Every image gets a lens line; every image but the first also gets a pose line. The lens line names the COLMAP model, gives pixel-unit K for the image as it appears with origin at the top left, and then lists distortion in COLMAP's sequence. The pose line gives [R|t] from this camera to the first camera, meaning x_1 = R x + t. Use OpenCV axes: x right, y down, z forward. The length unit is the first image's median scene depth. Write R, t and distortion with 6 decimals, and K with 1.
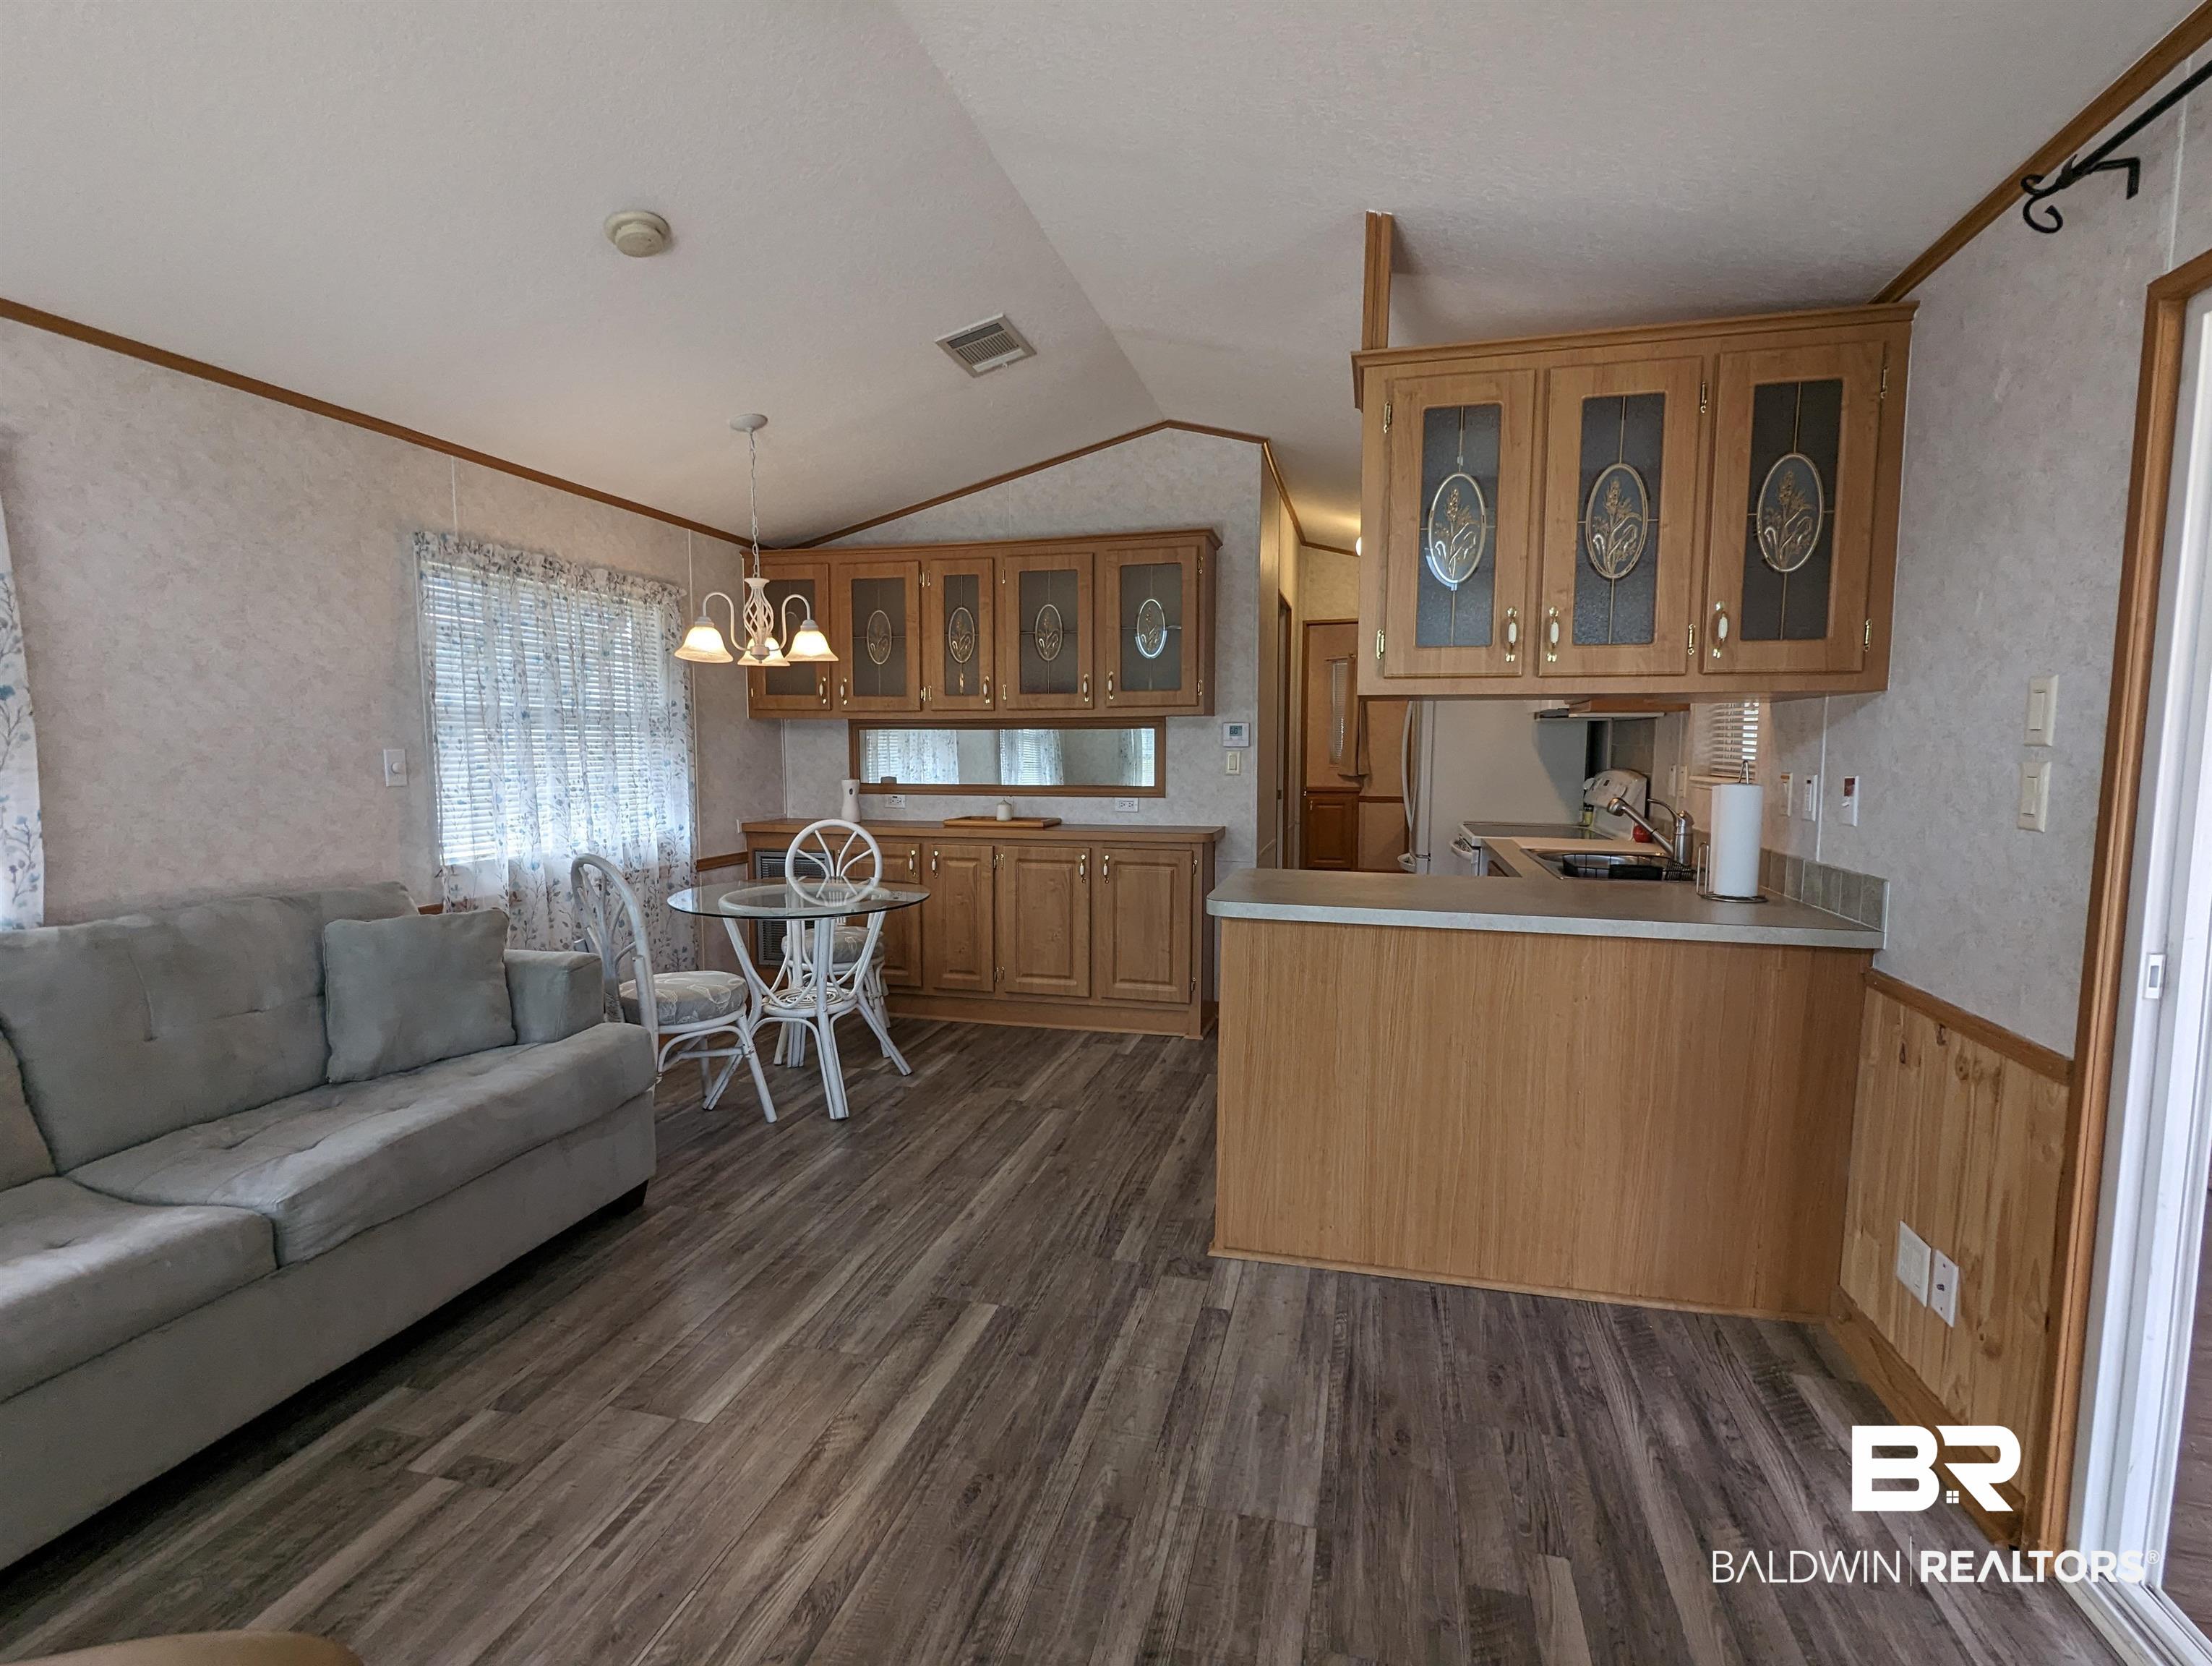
lens RADIAL K [[1045.7, 0, 1108.2], [0, 1045.7, 839.3], [0, 0, 1]] dist [-0.005238, 0.002102]
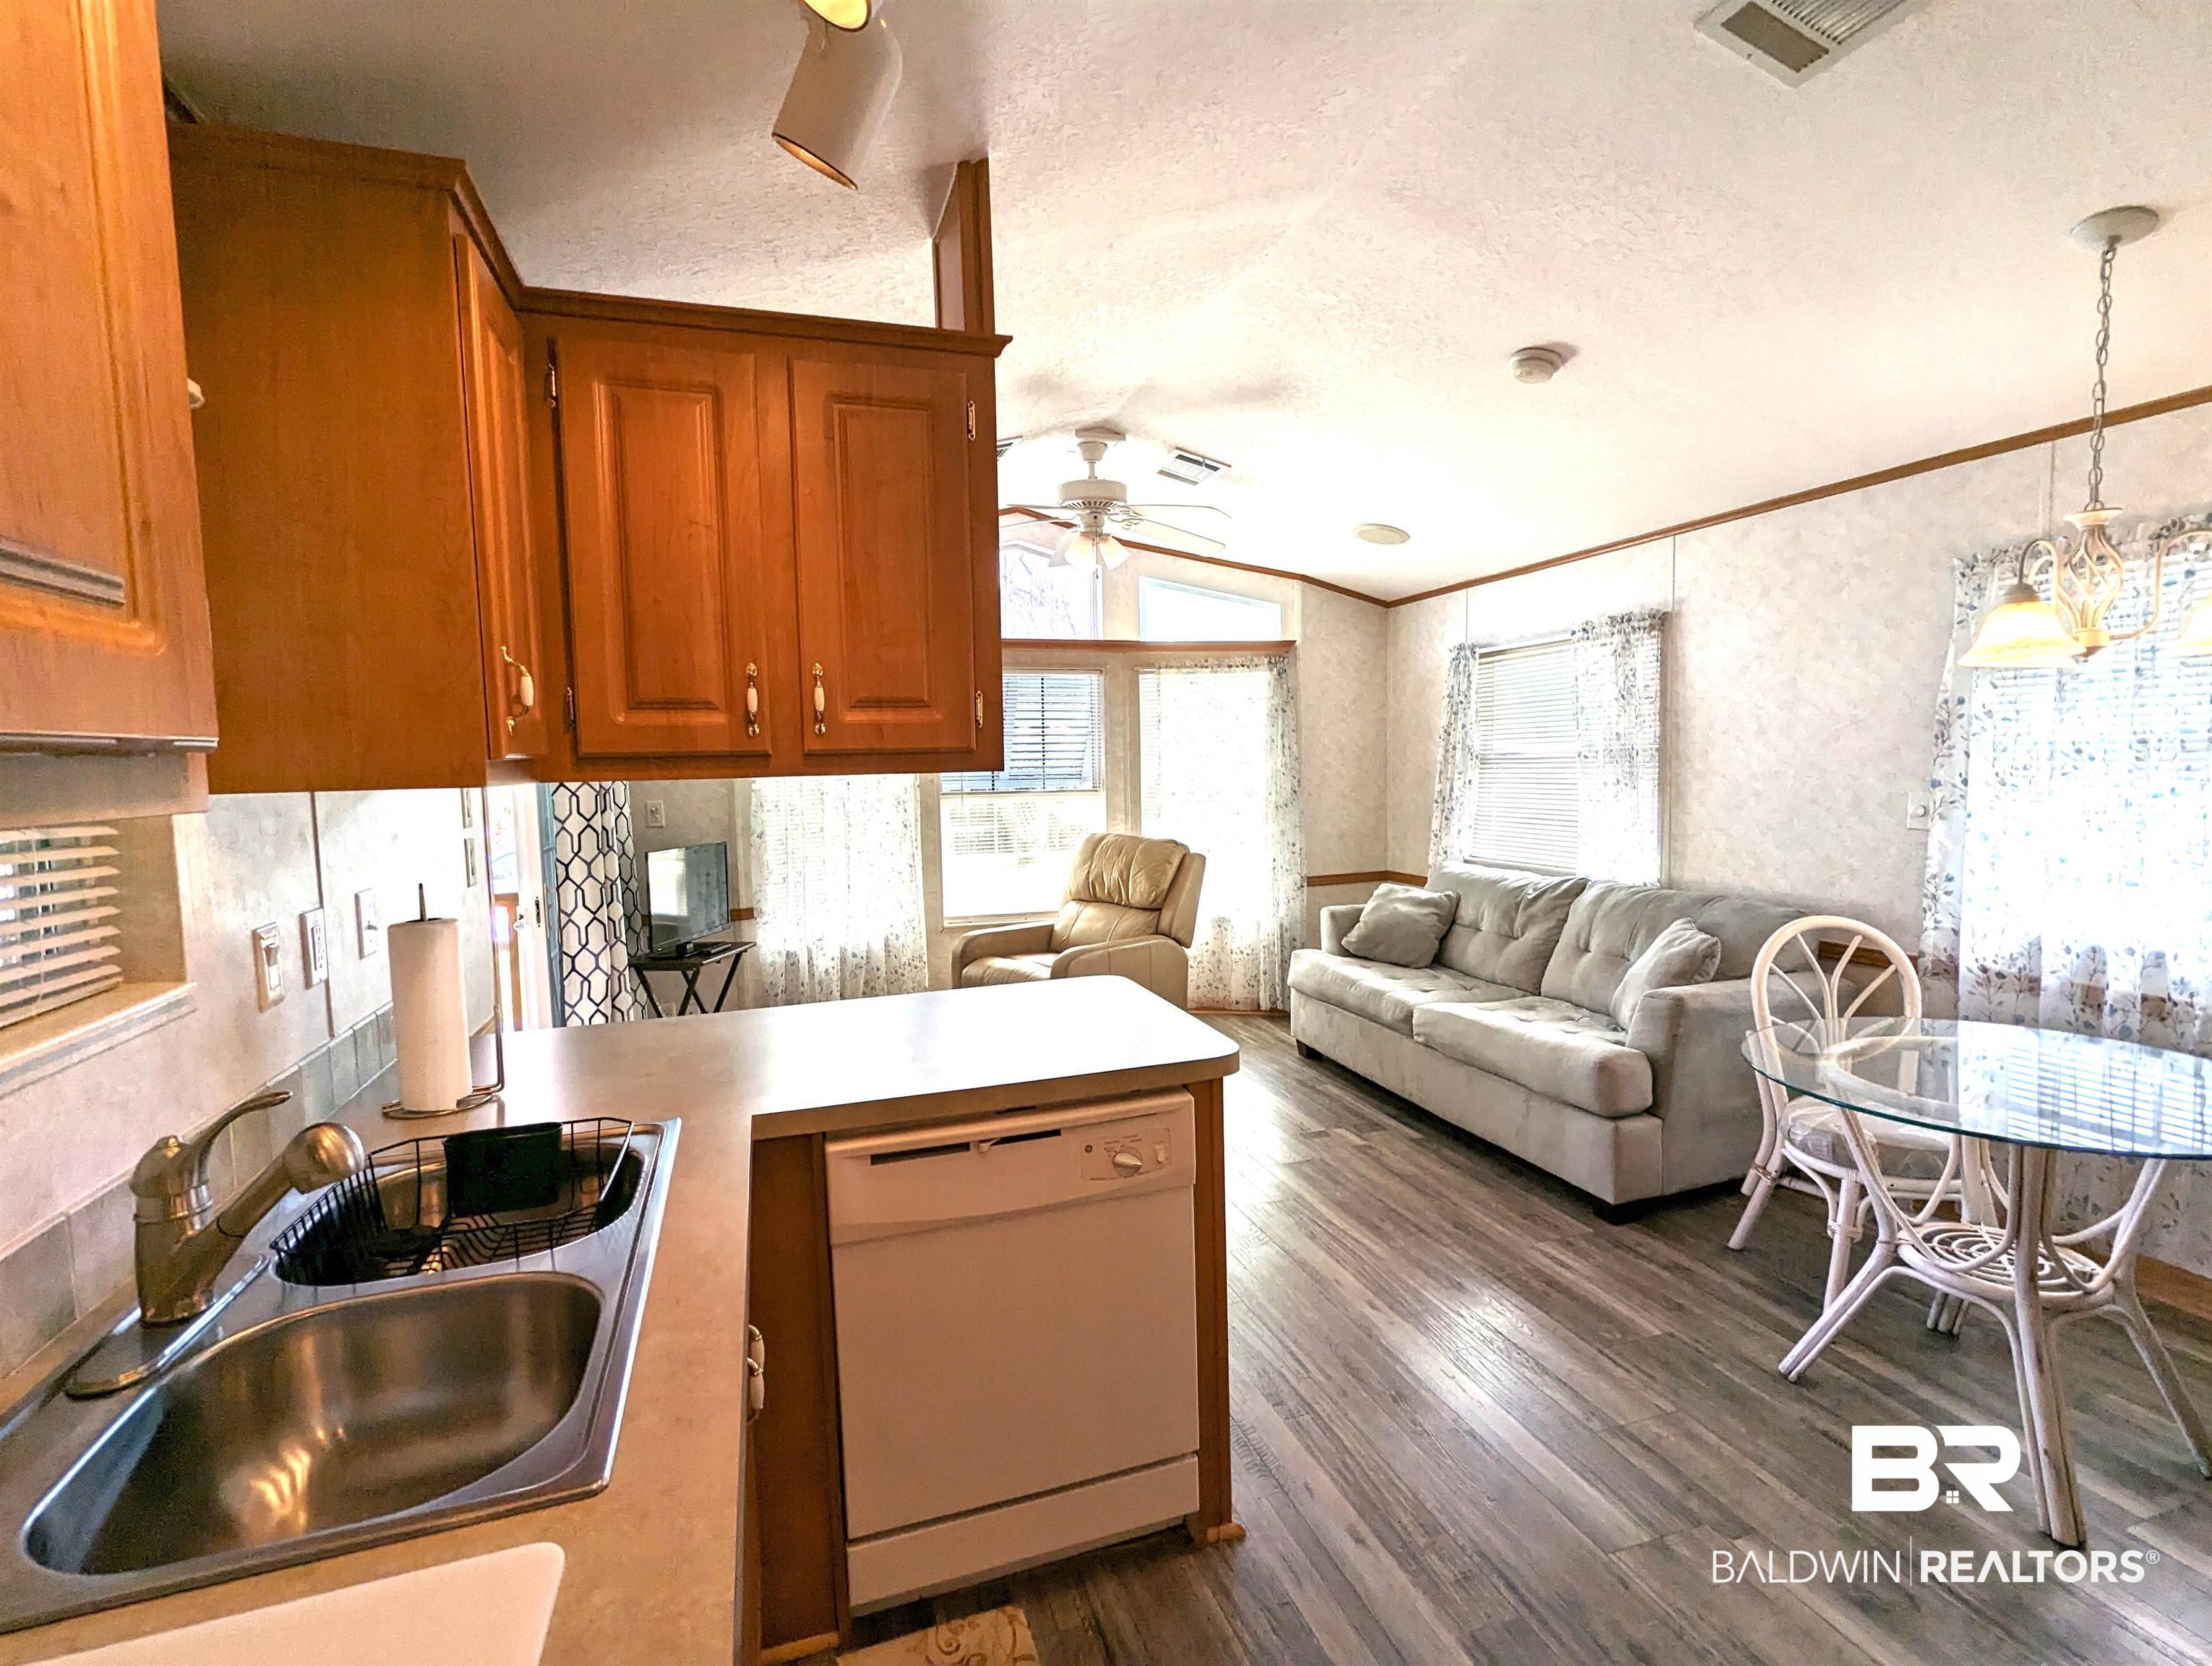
lens RADIAL K [[1045.7, 0, 1109.4], [0, 1045.7, 843.8], [0, 0, 1]] dist [-0.005238, 0.002102]
pose [[-0.843336, 0.059692, -0.534061, 0.559379], [-0.029950, 0.987046, 0.157617, -0.196182], [0.536552, 0.148919, -0.830624, 1.631459]]
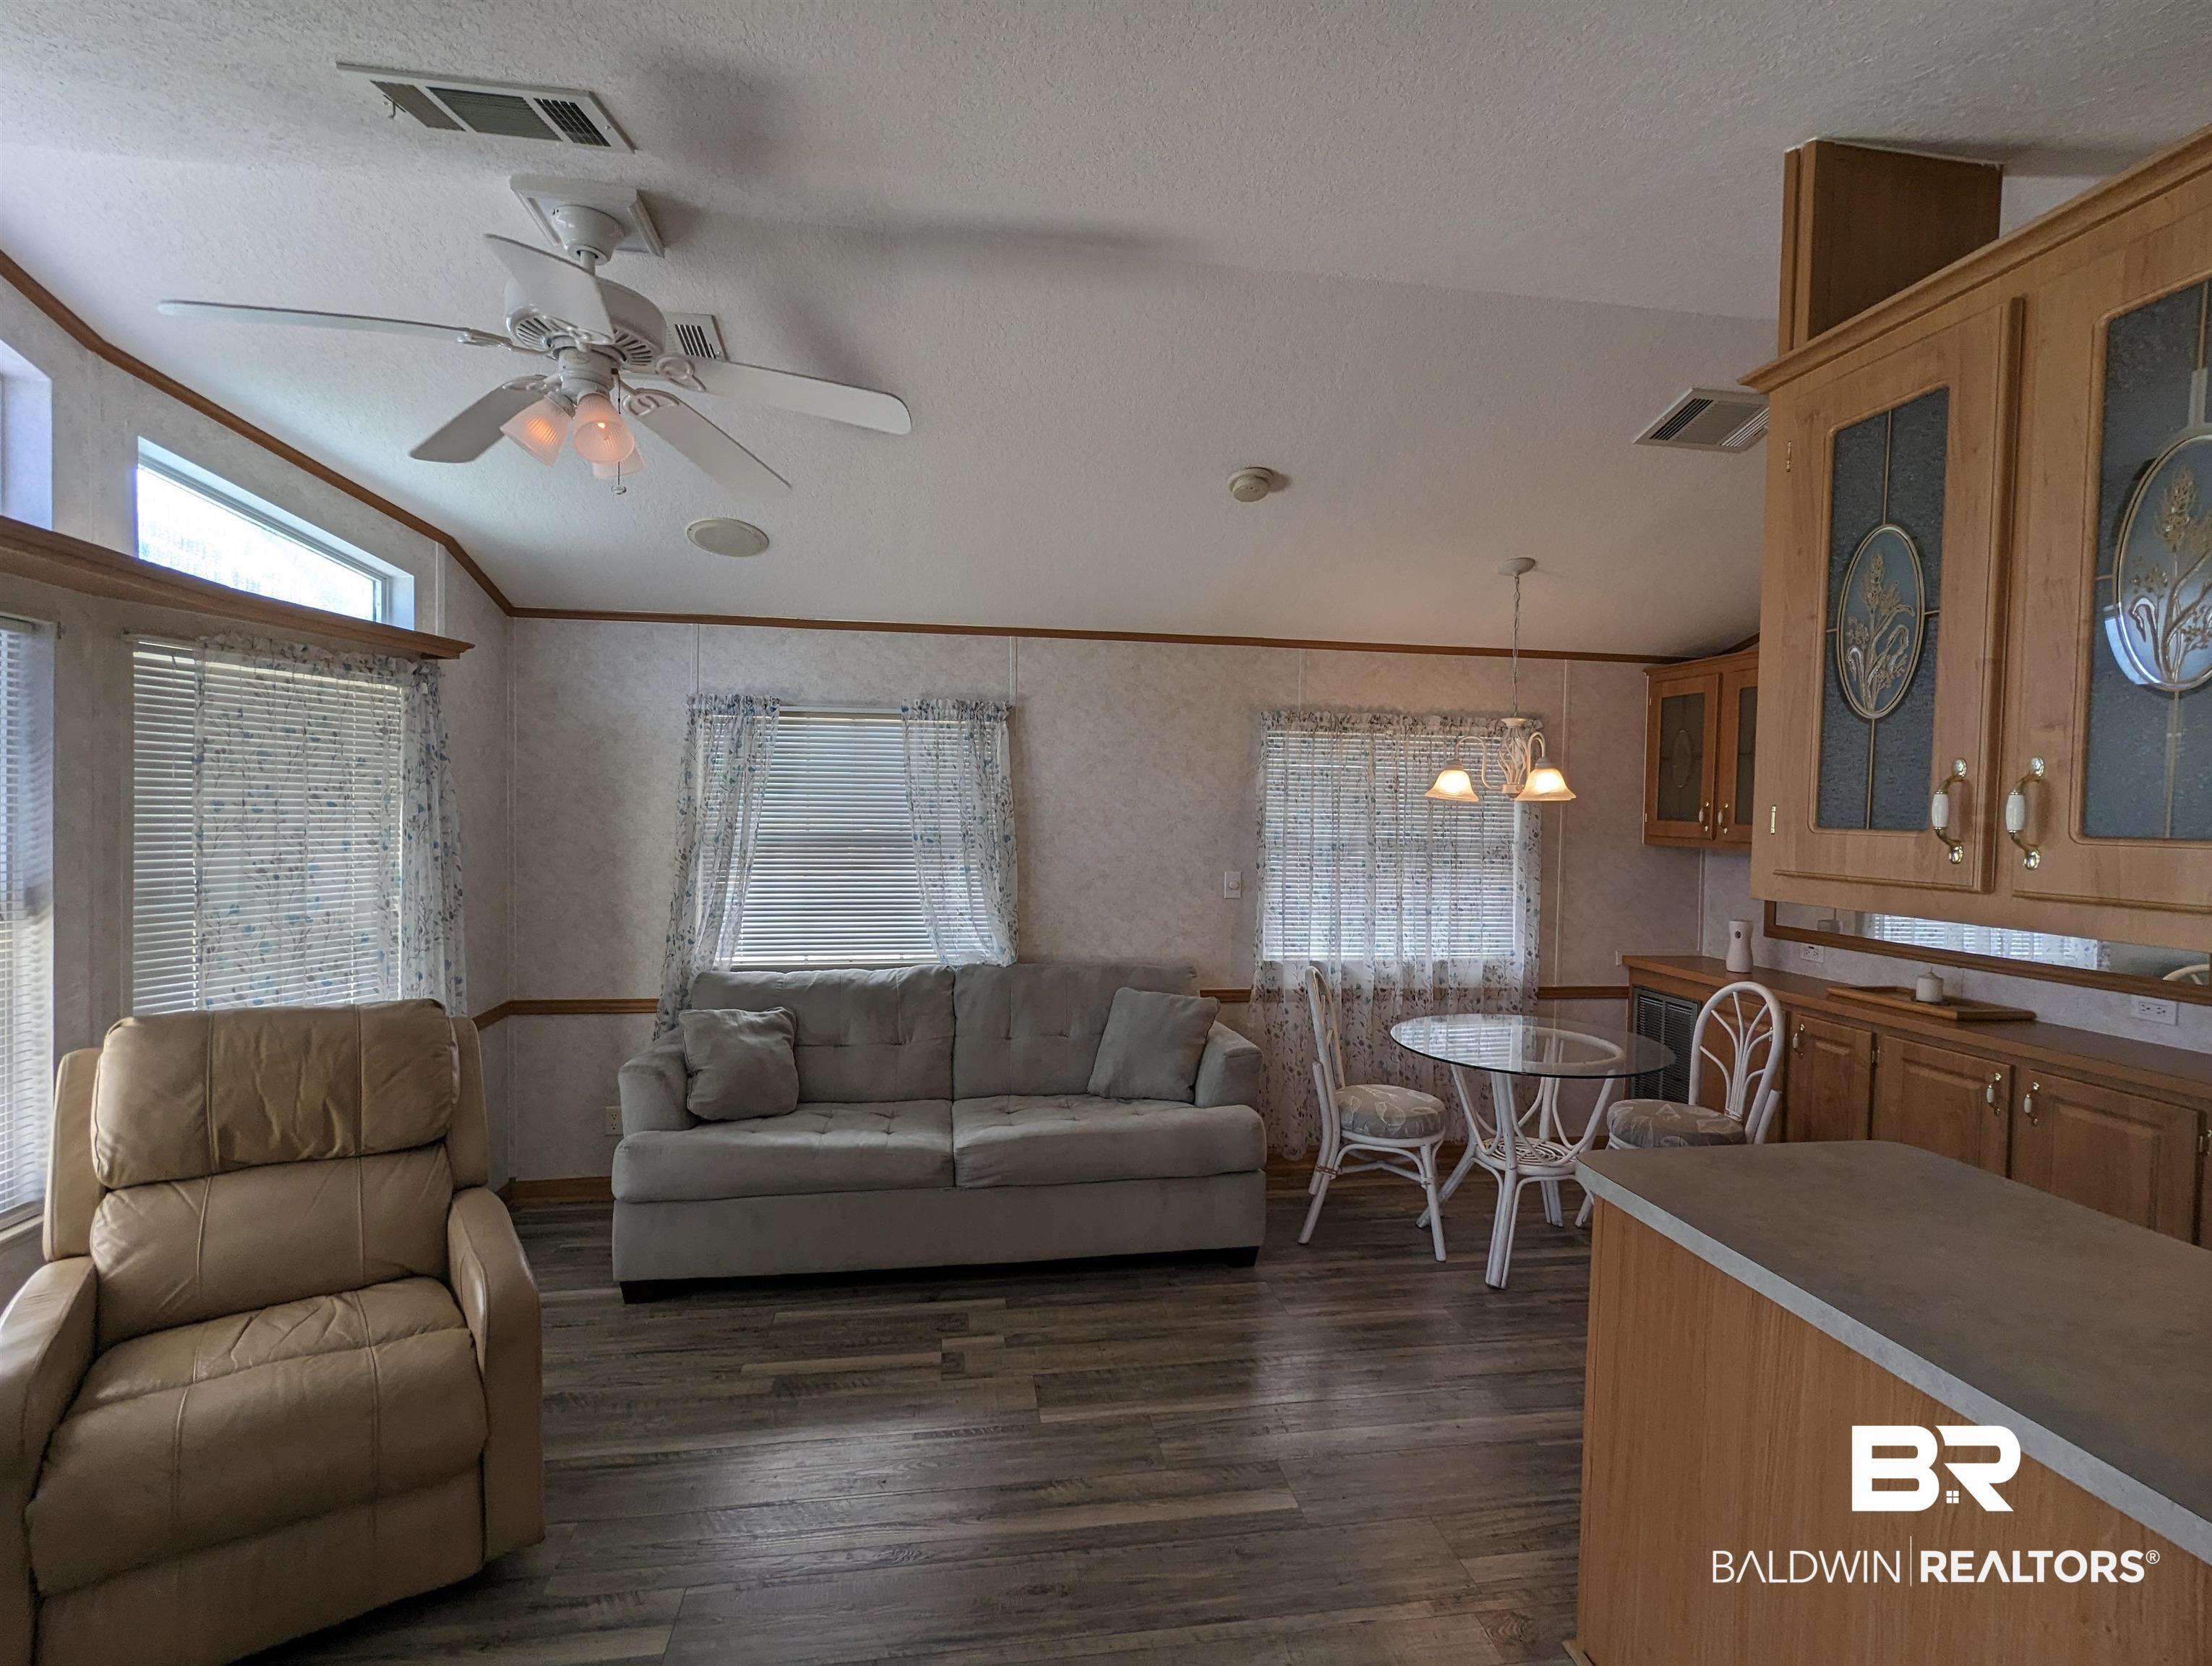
lens RADIAL K [[1045.7, 0, 1108.0], [0, 1045.7, 833.0], [0, 0, 1]] dist [-0.005238, 0.002102]
pose [[0.396494, 0.026270, -0.917661, 0.587234], [-0.102164, 0.994644, -0.015669, -0.113333], [0.912335, 0.099965, 0.397055, 0.347221]]
